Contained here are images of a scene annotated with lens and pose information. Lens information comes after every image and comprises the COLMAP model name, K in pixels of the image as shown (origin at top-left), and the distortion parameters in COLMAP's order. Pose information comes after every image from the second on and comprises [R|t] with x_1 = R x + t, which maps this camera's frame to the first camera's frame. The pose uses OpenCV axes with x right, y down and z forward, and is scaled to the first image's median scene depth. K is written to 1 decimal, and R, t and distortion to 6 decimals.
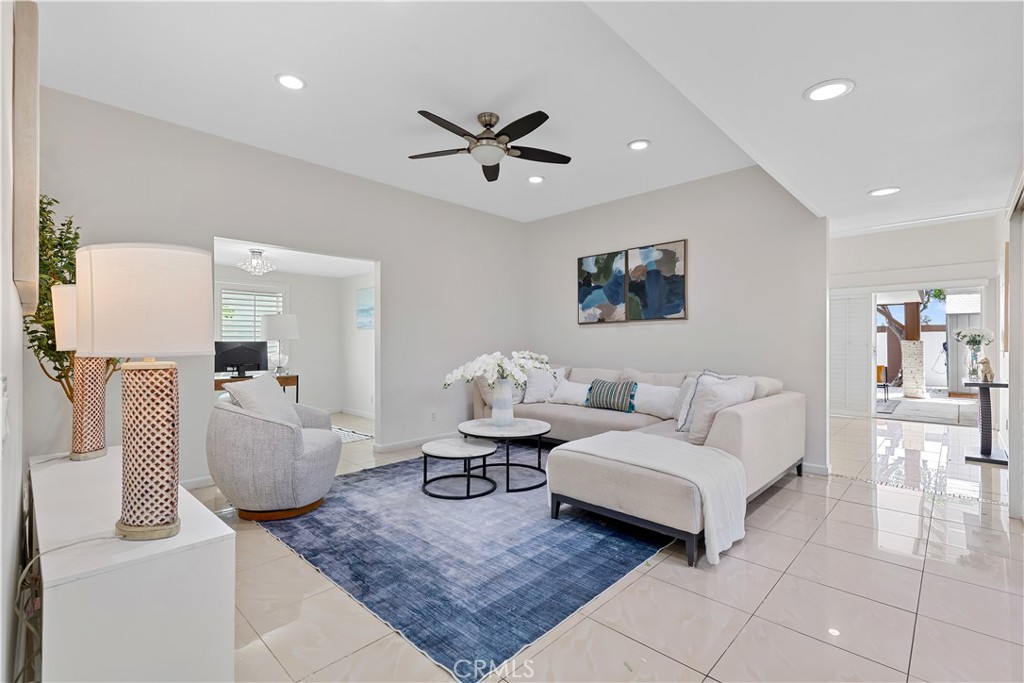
lens RADIAL K [[460.6, 0, 513.3], [0, 460.6, 342.3], [0, 0, 1]] dist [0.004228, 0.000052]
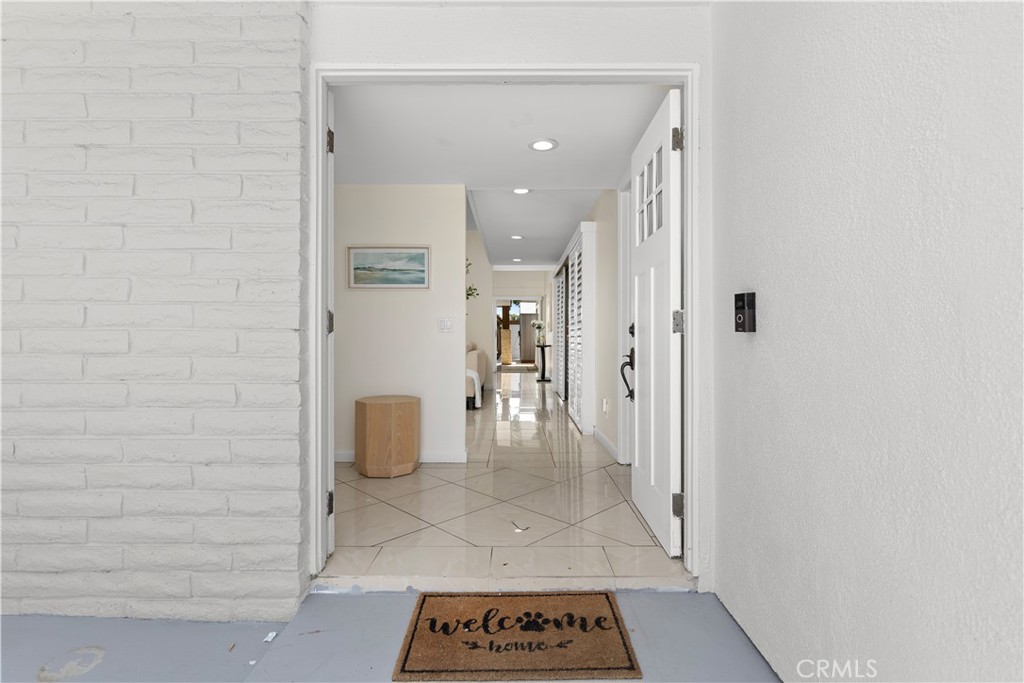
lens RADIAL K [[503.3, 0, 512.1], [0, 503.3, 336.7], [0, 0, 1]] dist [-0.000037, 0.000000]
pose [[0.720120, 0.001586, 0.693848, -0.569764], [-0.002455, 0.999997, 0.000262, 0.034794], [-0.693845, -0.001892, 0.720122, -0.474376]]
